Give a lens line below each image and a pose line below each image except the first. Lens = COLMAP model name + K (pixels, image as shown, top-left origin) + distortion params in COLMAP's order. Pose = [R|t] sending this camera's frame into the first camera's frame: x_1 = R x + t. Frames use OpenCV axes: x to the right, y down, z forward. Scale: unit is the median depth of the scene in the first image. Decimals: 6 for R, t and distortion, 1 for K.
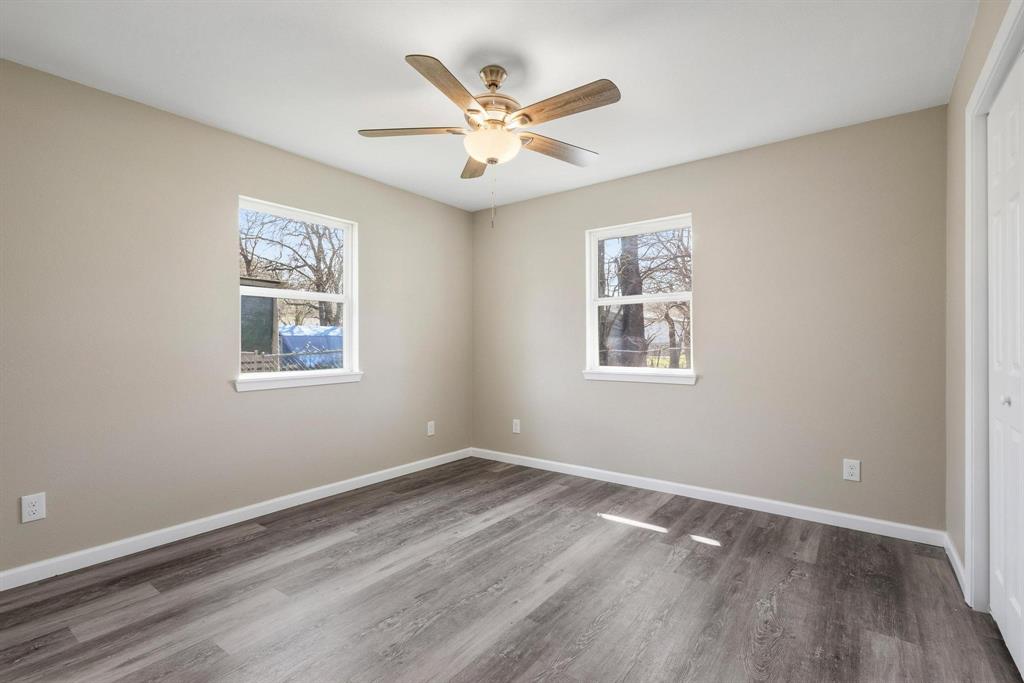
lens RADIAL K [[467.1, 0, 513.7], [0, 467.1, 338.1], [0, 0, 1]] dist [0.004005, 0.000123]
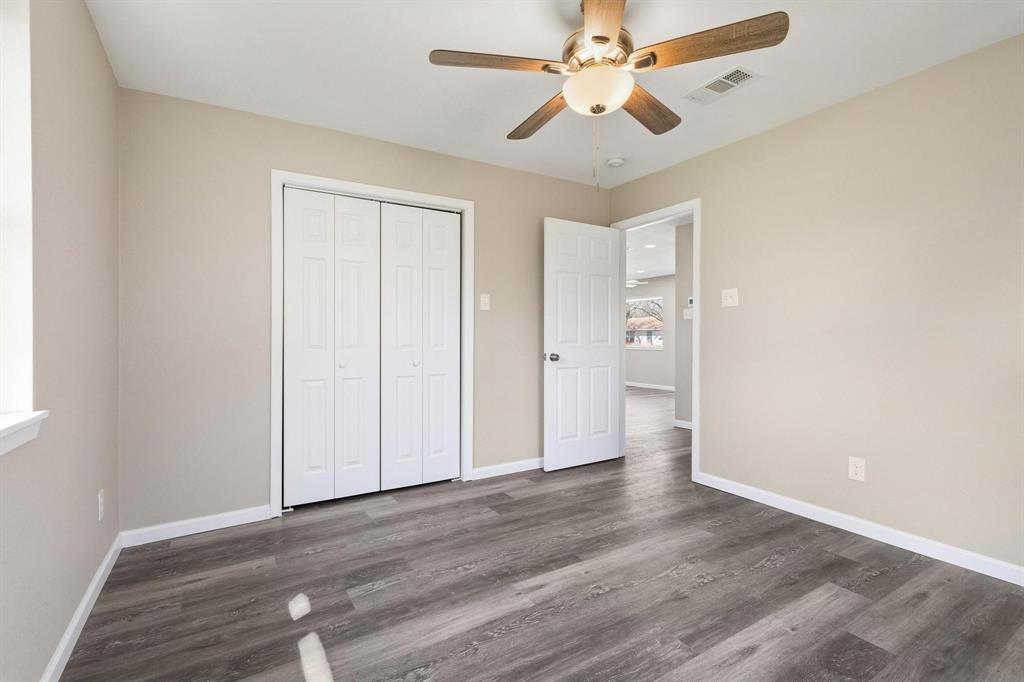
lens RADIAL K [[428.0, 0, 509.5], [0, 428.0, 337.4], [0, 0, 1]] dist [0.030724, 0.000063]
pose [[-0.916430, -0.000791, 0.400194, -0.204120], [-0.003796, 0.999970, -0.006715, 0.018569], [-0.400176, -0.007673, -0.916406, 1.739469]]
